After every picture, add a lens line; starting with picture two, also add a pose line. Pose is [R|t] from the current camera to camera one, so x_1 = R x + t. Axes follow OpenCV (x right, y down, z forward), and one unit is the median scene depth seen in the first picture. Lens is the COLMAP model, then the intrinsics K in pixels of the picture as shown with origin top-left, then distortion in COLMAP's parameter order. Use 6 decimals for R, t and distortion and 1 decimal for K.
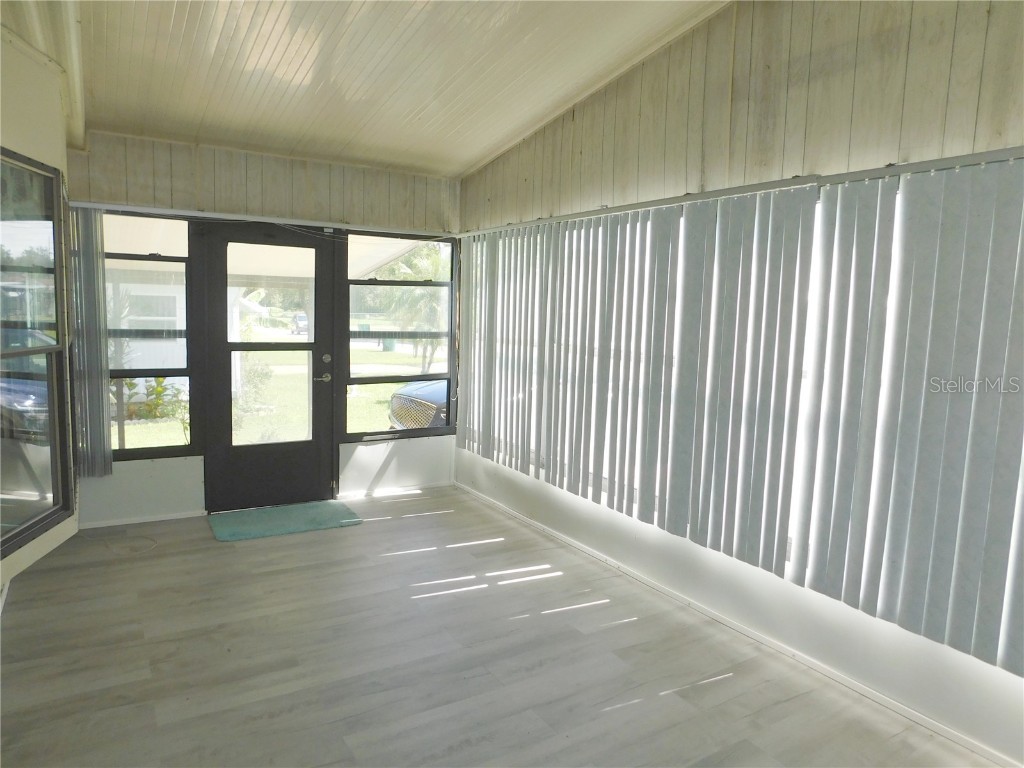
lens RADIAL K [[673.4, 0, 512.3], [0, 673.4, 383.0], [0, 0, 1]] dist [-0.060758, 0.044022]
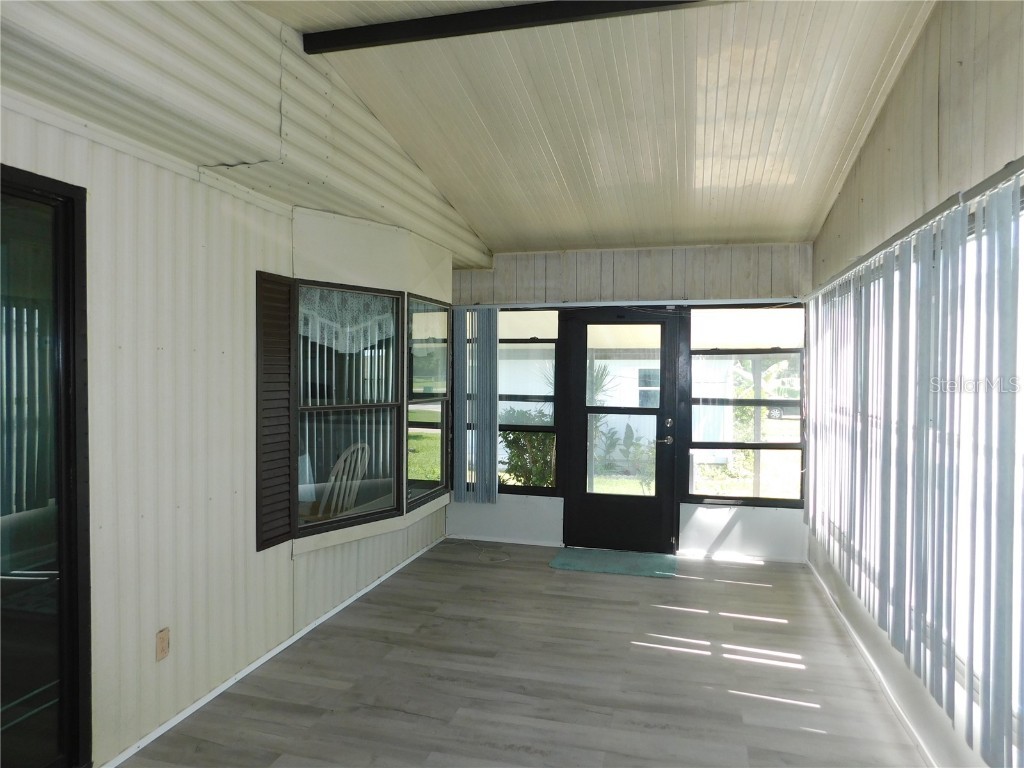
lens RADIAL K [[673.4, 0, 515.3], [0, 673.4, 382.4], [0, 0, 1]] dist [-0.060758, 0.044022]
pose [[0.686193, -0.012104, -0.727319, 0.386733], [-0.065574, 0.994761, -0.078422, 0.000459], [0.724458, 0.101506, 0.681804, 0.068554]]
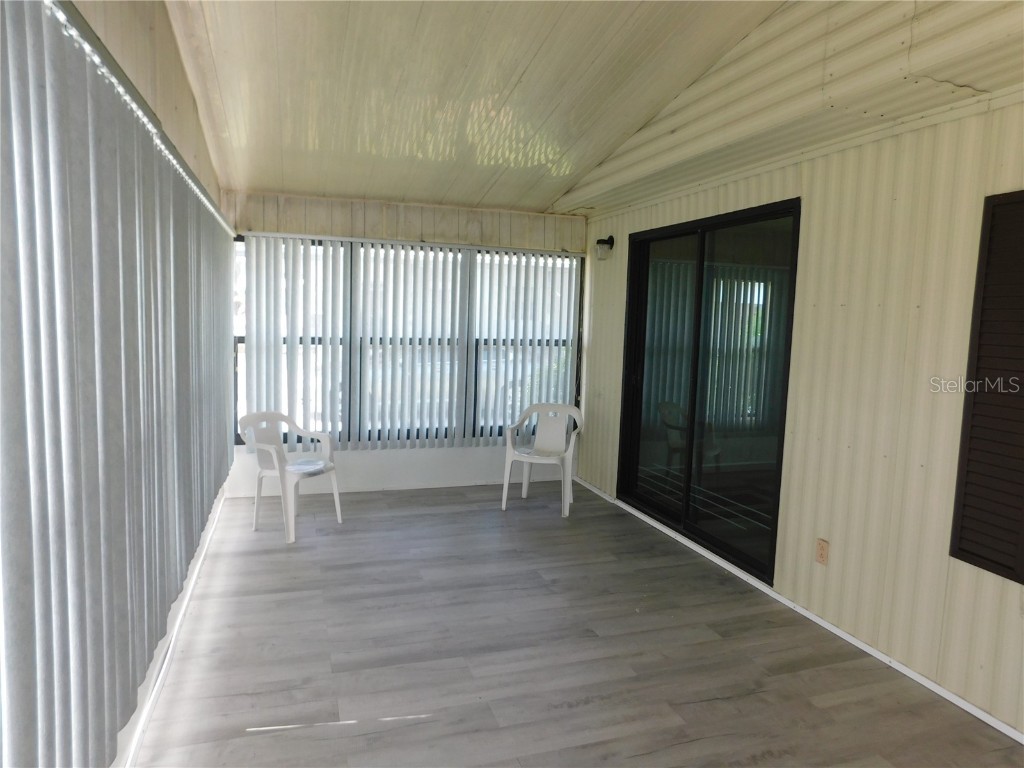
lens RADIAL K [[673.4, 0, 518.2], [0, 673.4, 380.7], [0, 0, 1]] dist [-0.060758, 0.044022]
pose [[-0.968825, -0.084056, 0.233052, -0.099270], [-0.034588, 0.977363, 0.208723, -0.112033], [-0.245321, 0.194155, -0.949801, 1.001205]]
